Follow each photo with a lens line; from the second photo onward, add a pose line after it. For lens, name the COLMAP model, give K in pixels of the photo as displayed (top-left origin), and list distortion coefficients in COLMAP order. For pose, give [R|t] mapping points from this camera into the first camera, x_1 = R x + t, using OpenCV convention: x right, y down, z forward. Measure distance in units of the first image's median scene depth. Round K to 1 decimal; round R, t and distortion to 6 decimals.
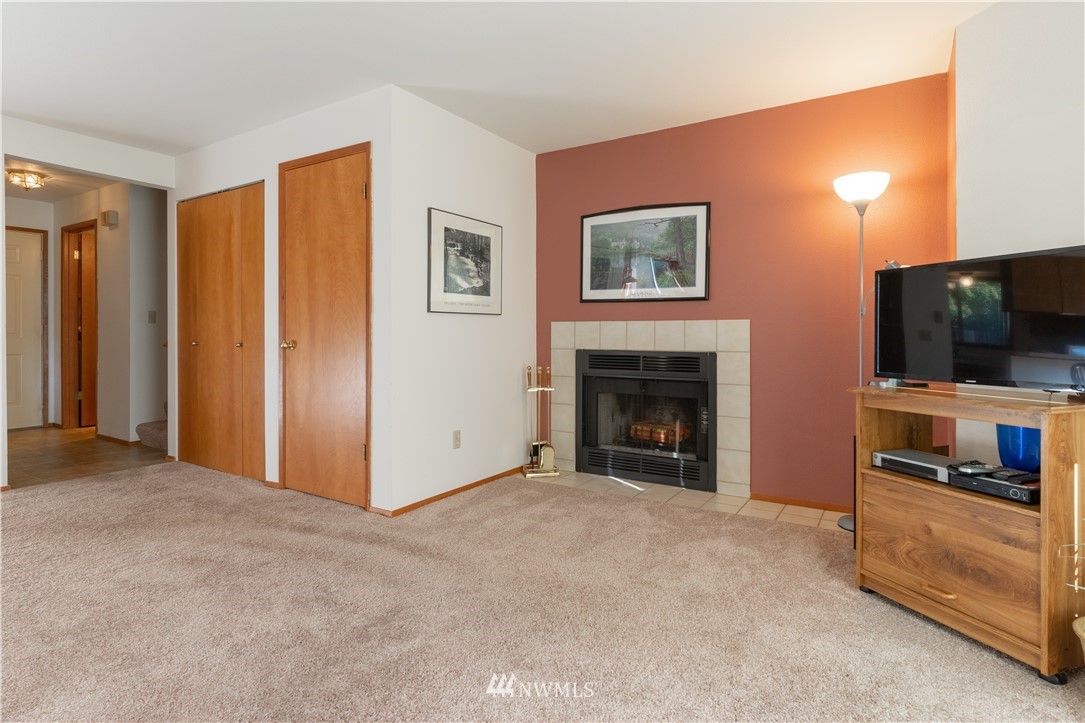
lens RADIAL K [[558.2, 0, 540.6], [0, 558.2, 335.7], [0, 0, 1]] dist [-0.001622, 0.001616]
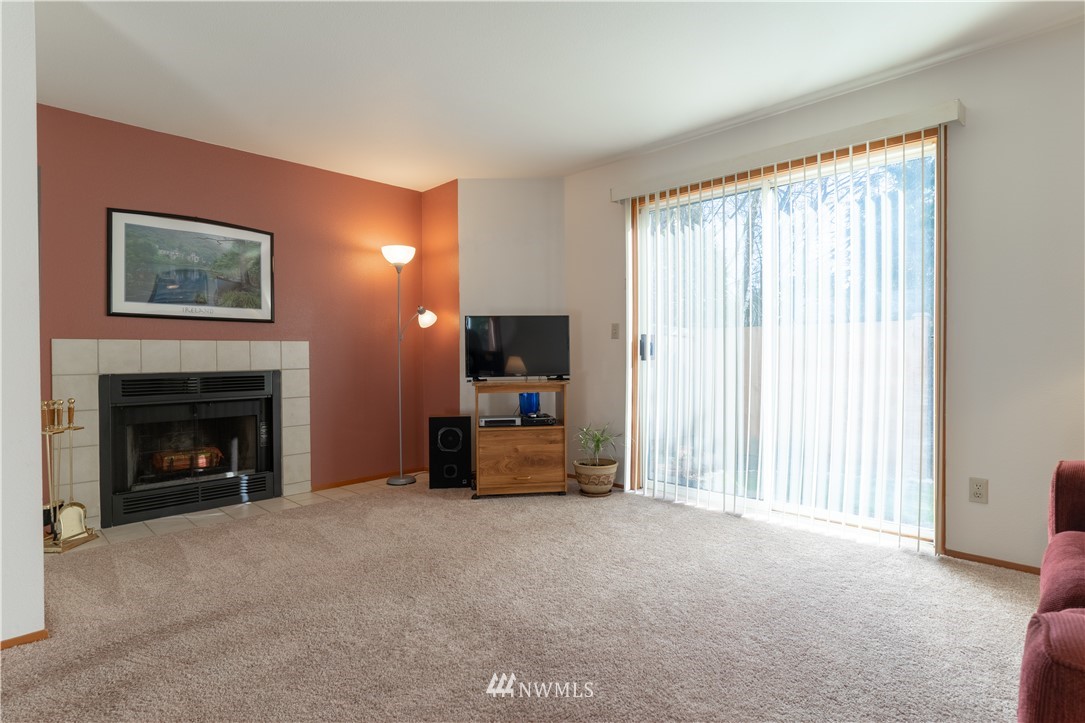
lens RADIAL K [[560.8, 0, 543.9], [0, 560.8, 352.7], [0, 0, 1]] dist [-0.003474, 0.017017]
pose [[0.224313, -0.006465, 0.974496, -0.650882], [0.008734, 0.999951, 0.004623, -0.005148], [-0.974478, 0.007474, 0.224359, 0.235759]]
